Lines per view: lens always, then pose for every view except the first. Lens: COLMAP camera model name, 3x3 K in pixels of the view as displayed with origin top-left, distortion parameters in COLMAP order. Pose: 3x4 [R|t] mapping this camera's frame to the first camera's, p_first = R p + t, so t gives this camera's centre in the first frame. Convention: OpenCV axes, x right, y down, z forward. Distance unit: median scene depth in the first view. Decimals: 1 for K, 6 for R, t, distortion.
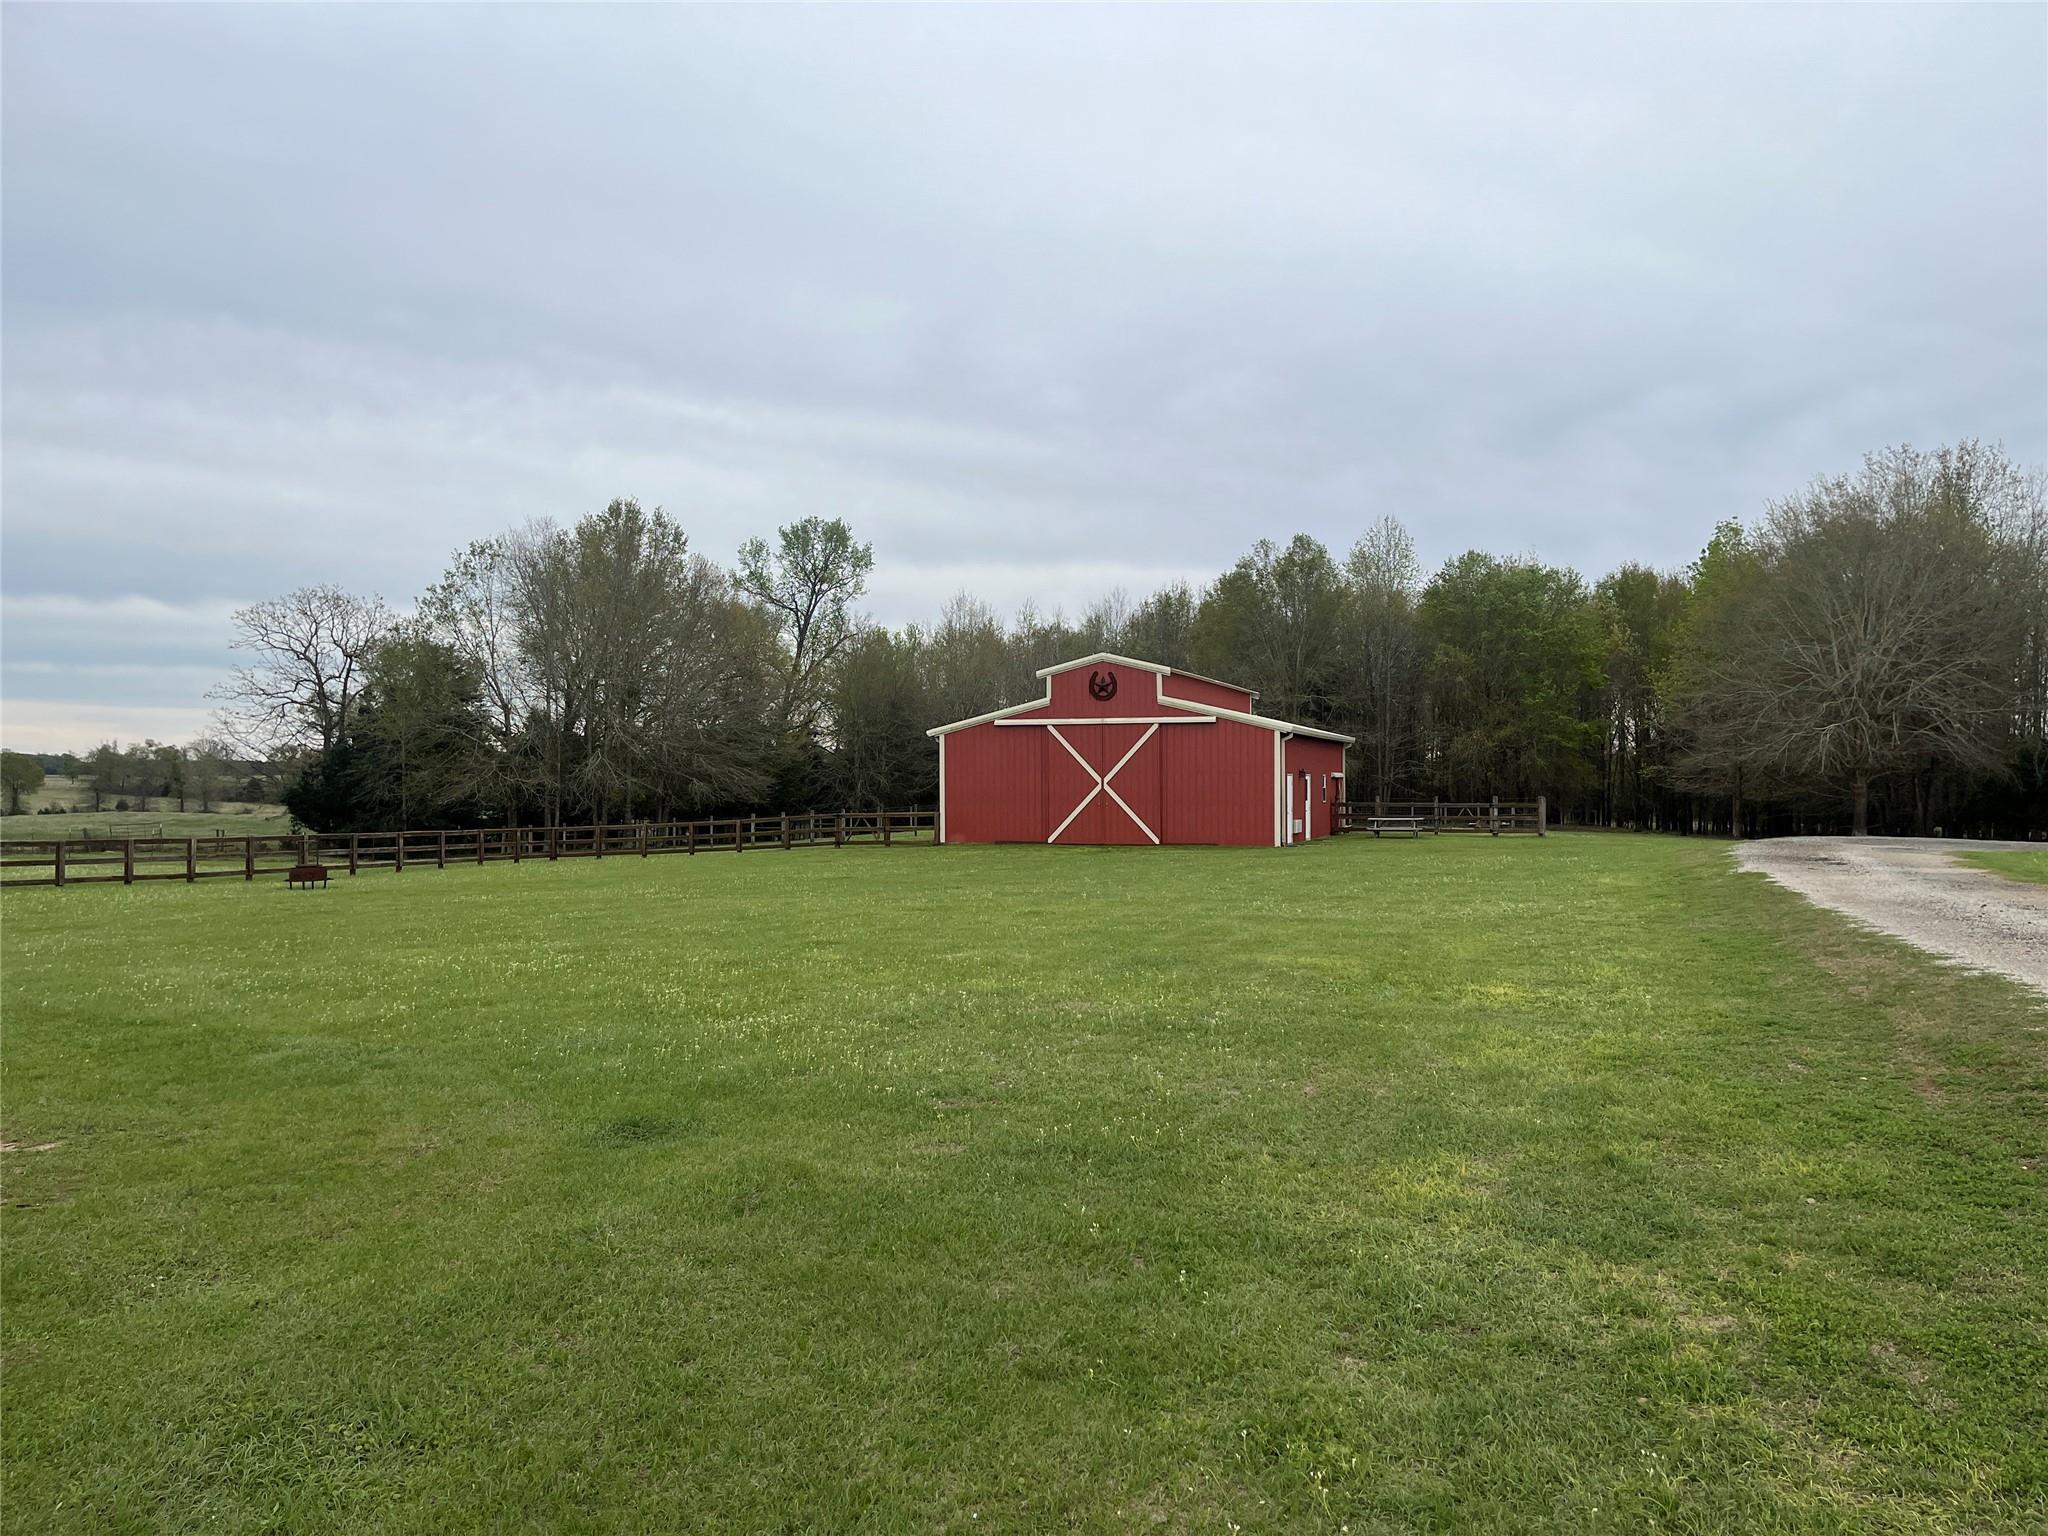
lens RADIAL K [[1527.4, 0, 994.7], [0, 1527.4, 749.8], [0, 0, 1]] dist [0.065247, -0.103012]
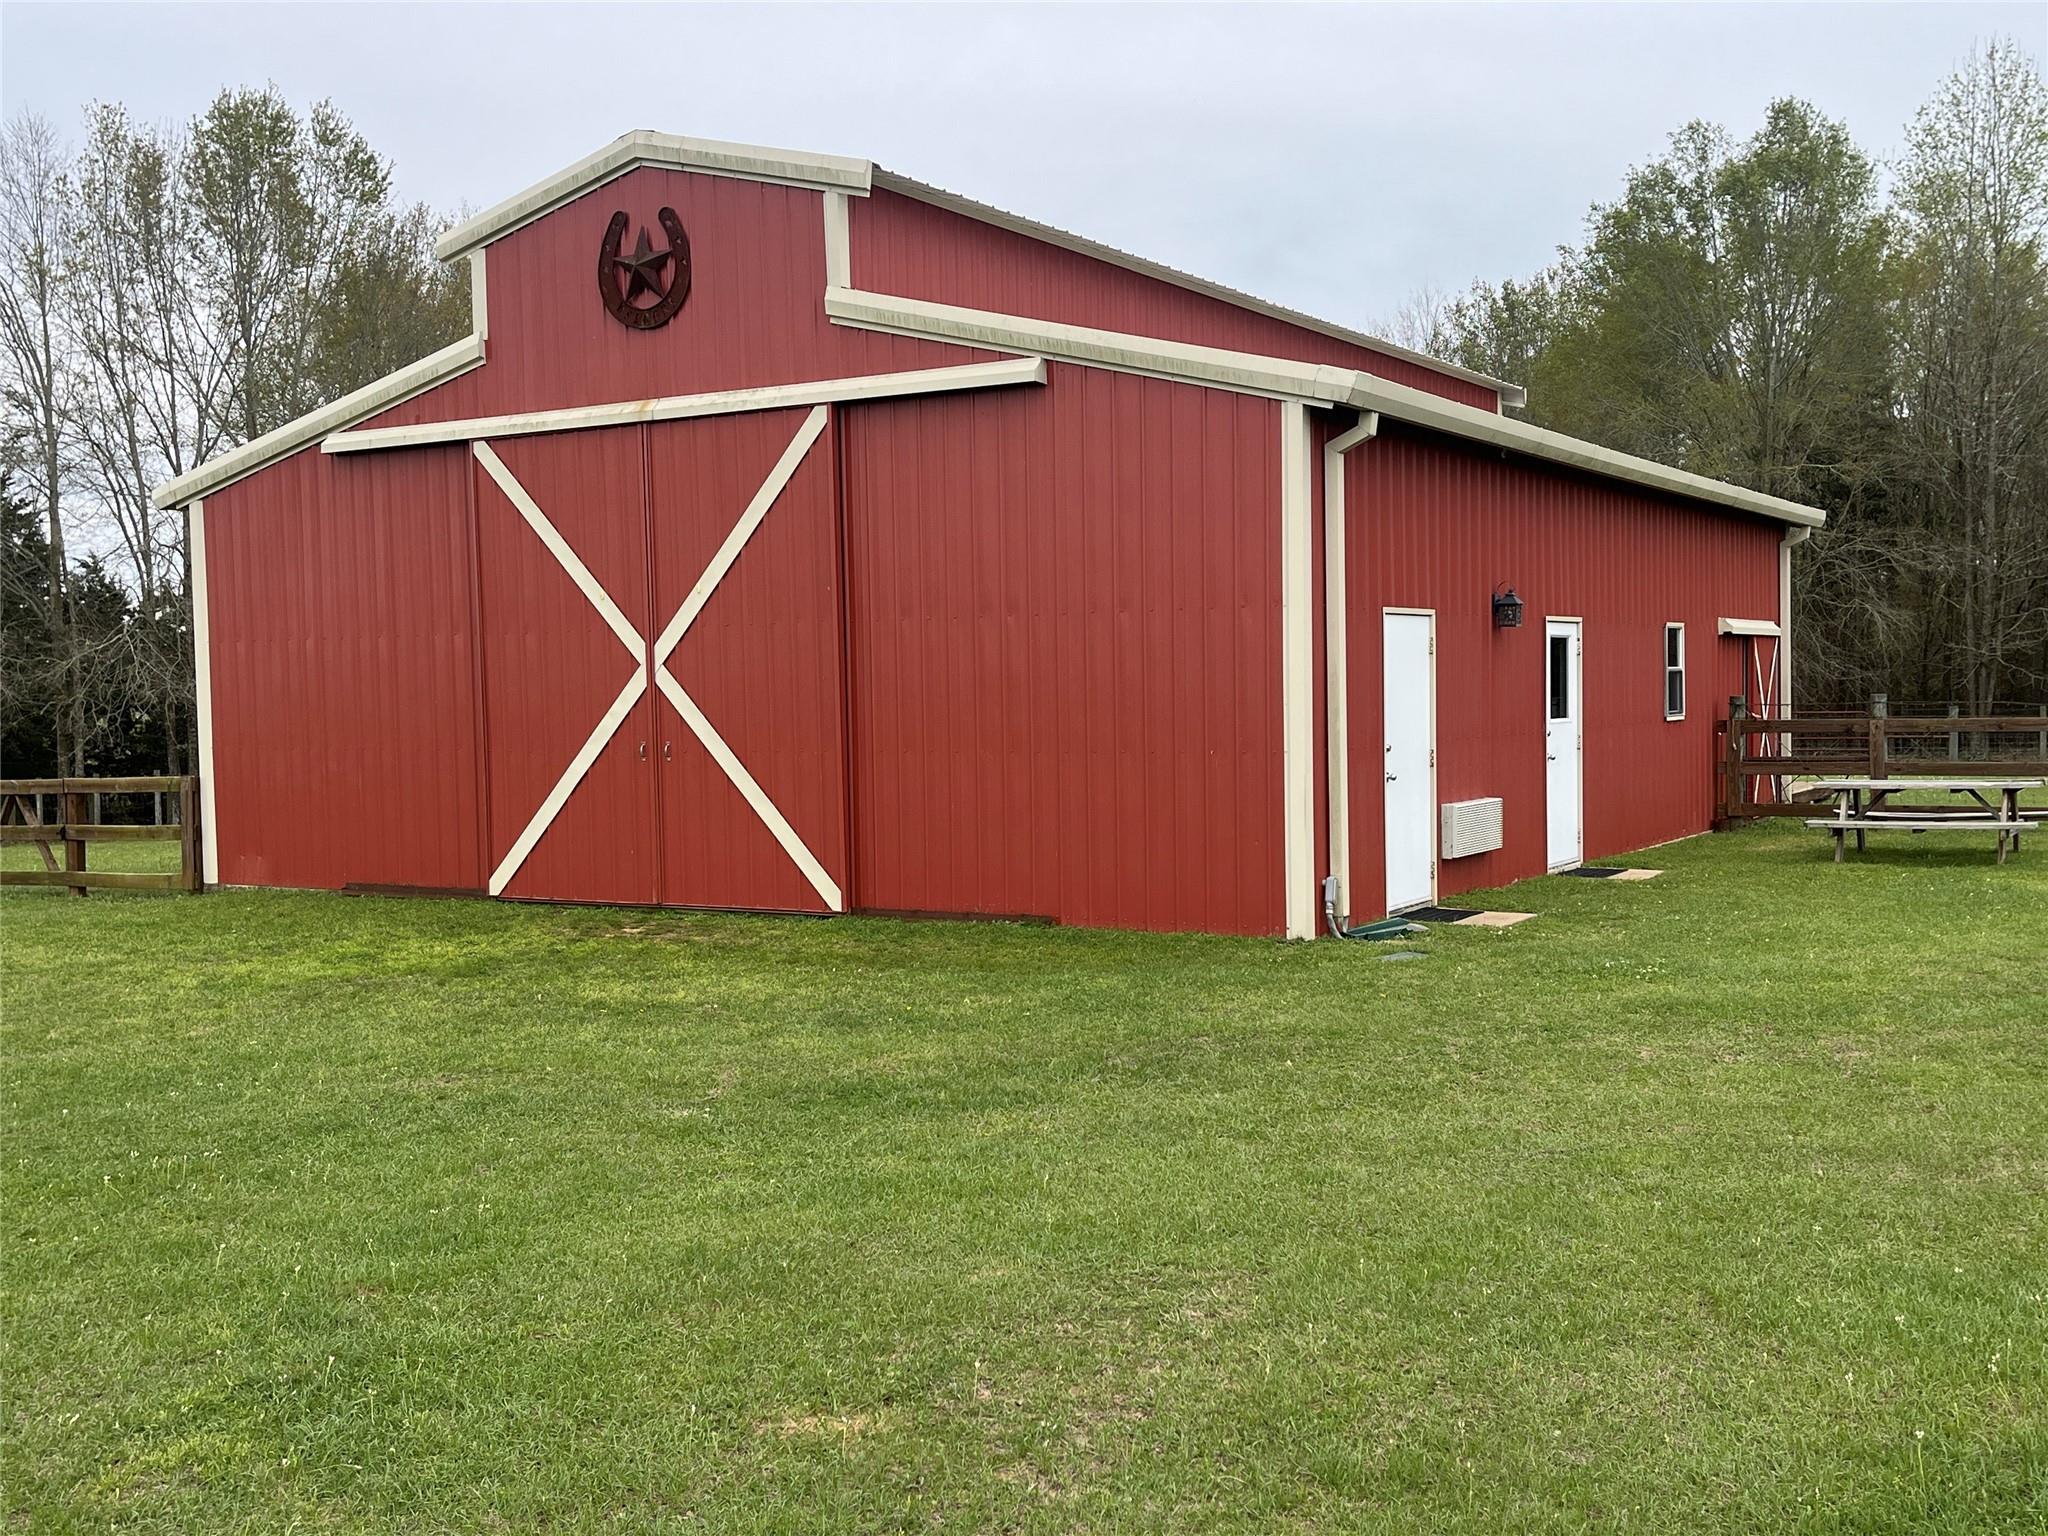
lens RADIAL K [[2034.4, 0, 1024.0], [0, 2034.4, 768.0], [0, 0, 1]] dist [0.083004, -0.013609]
pose [[0.979271, -0.008504, -0.202376, 0.194897], [0.020745, 0.998075, 0.058441, 0.020500], [0.201489, -0.061428, 0.977563, 0.675786]]
